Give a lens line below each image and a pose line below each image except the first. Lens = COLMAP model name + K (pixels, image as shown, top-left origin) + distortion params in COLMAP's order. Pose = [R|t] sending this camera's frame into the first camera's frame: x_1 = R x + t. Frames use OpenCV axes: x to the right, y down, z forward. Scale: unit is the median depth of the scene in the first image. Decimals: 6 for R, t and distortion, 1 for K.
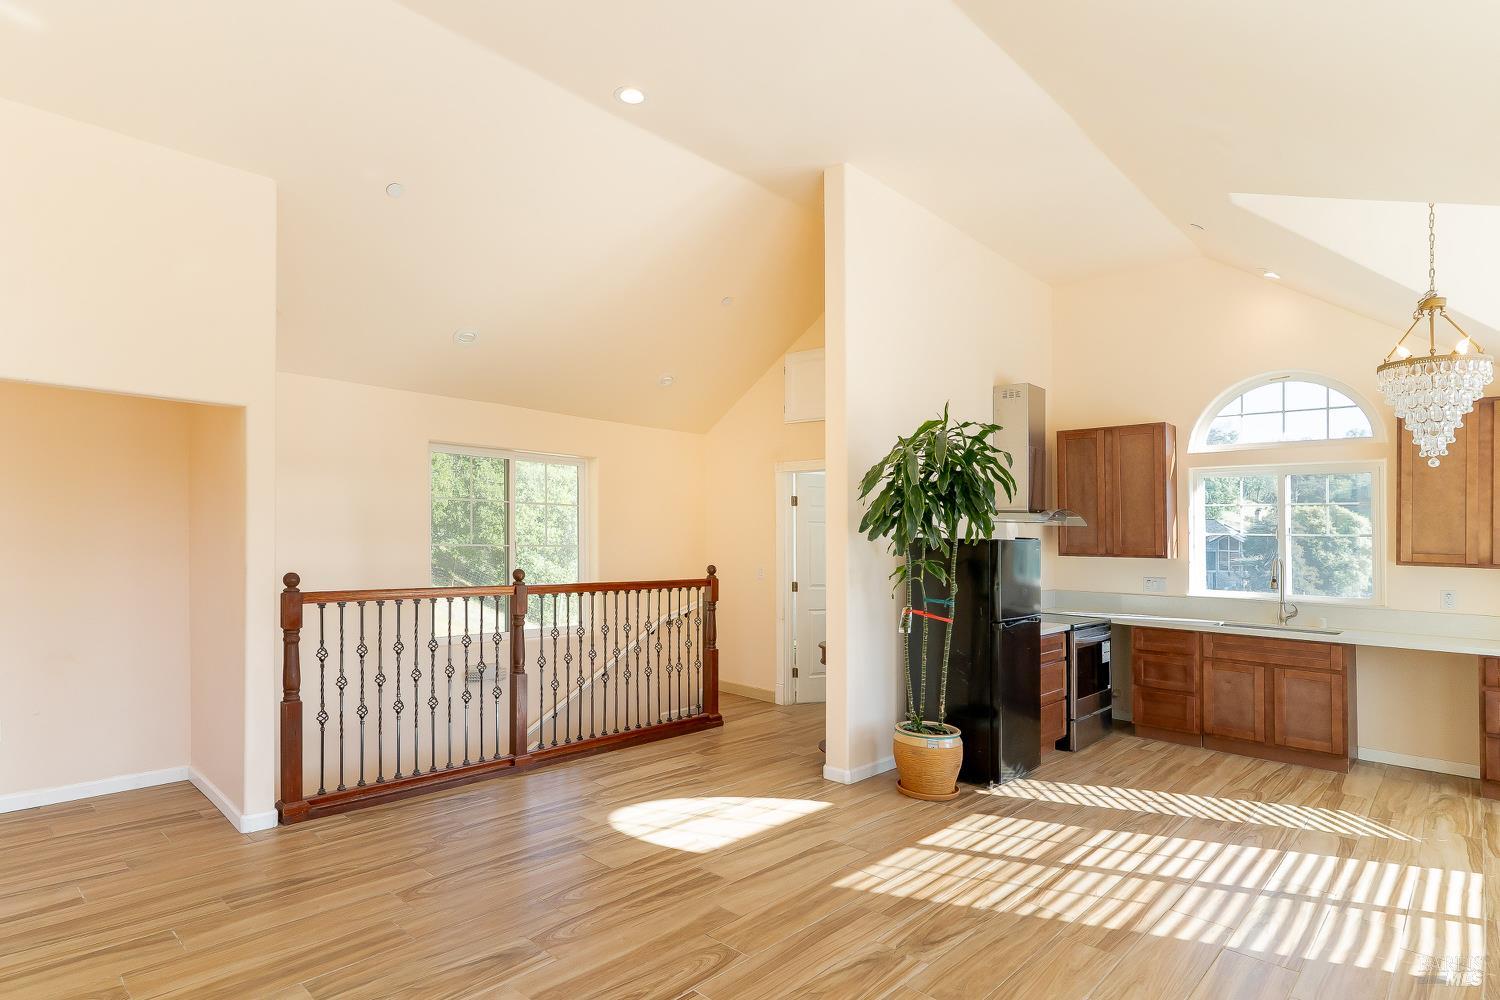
lens RADIAL K [[797.2, 0, 703.6], [0, 797.2, 510.3], [0, 0, 1]] dist [0.001077, 0.000955]
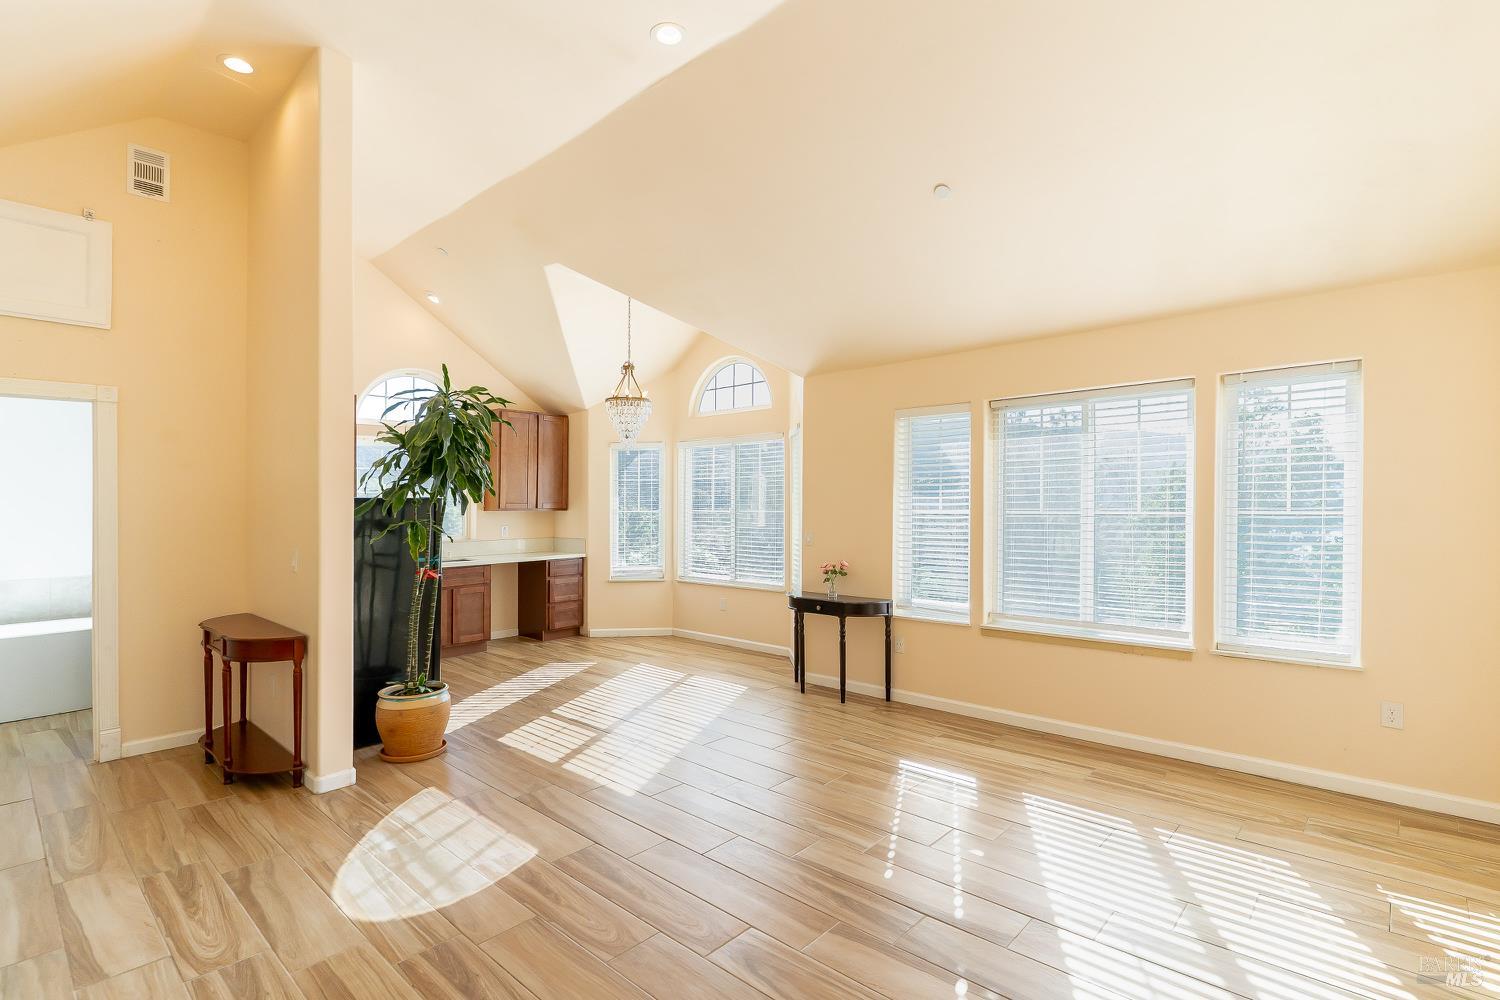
lens RADIAL K [[731.5, 0, 752.9], [0, 731.5, 453.6], [0, 0, 1]] dist [0.000678, -0.000195]
pose [[-0.053171, 0.046500, 0.997502, -0.638968], [-0.025873, 0.998516, -0.047926, 0.012257], [-0.998250, -0.028357, -0.051889, 0.608012]]
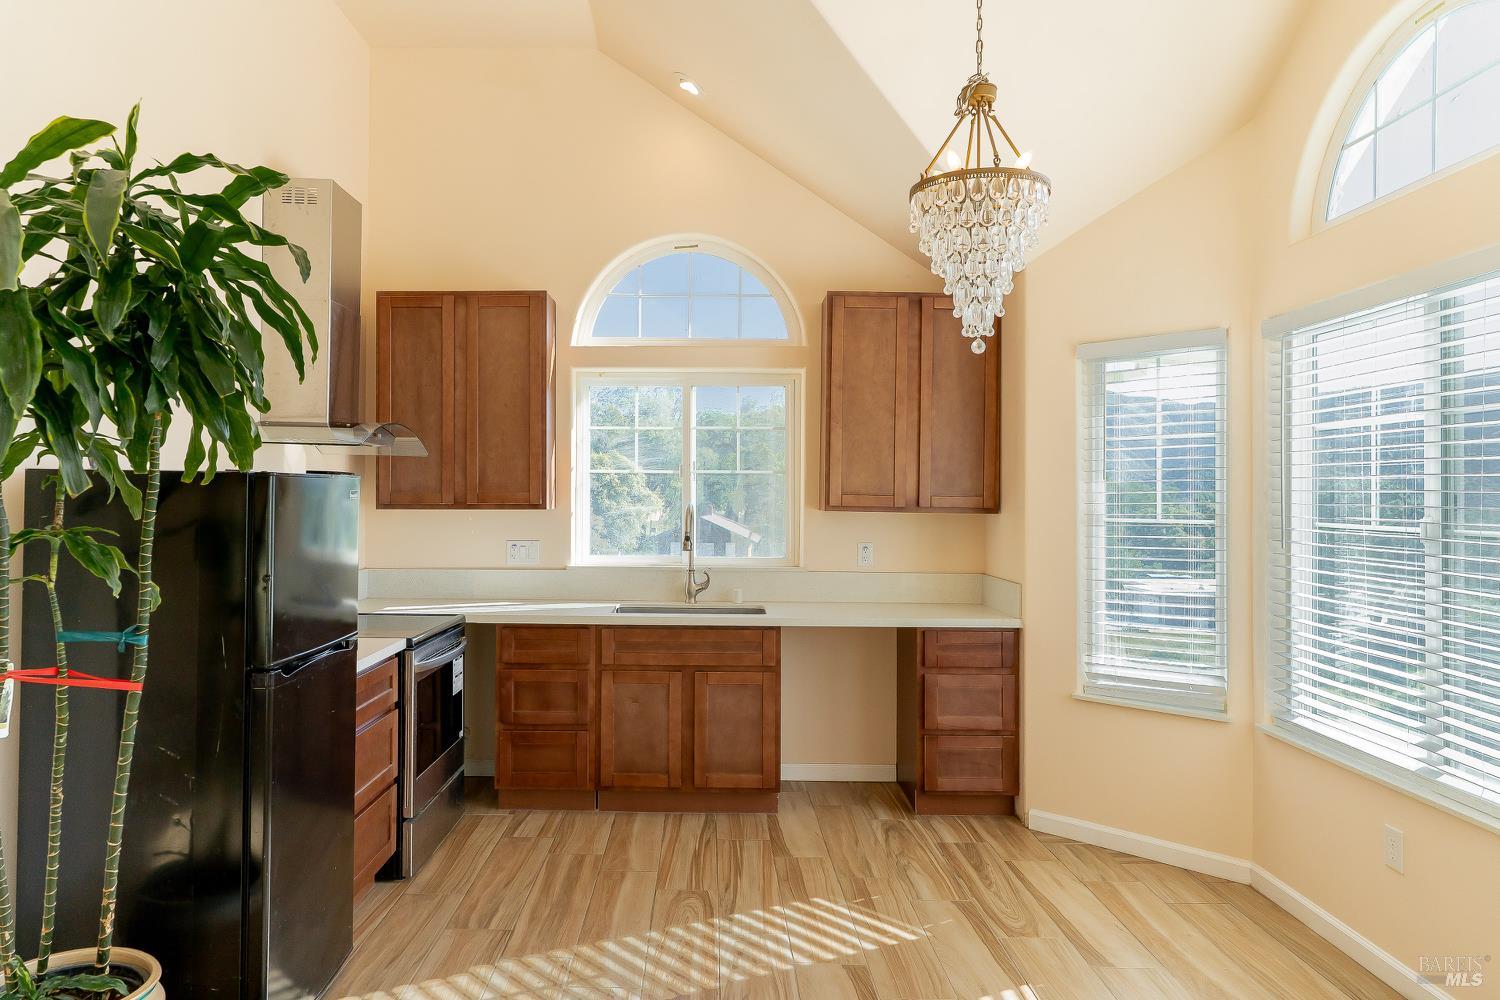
lens RADIAL K [[992.2, 0, 706.9], [0, 992.2, 458.8], [0, 0, 1]] dist [-0.000006, -0.000015]
pose [[0.717517, 0.013475, 0.696411, 0.163838], [-0.016321, 0.999864, -0.002531, 0.025934], [-0.696350, -0.009550, 0.717639, 0.445011]]
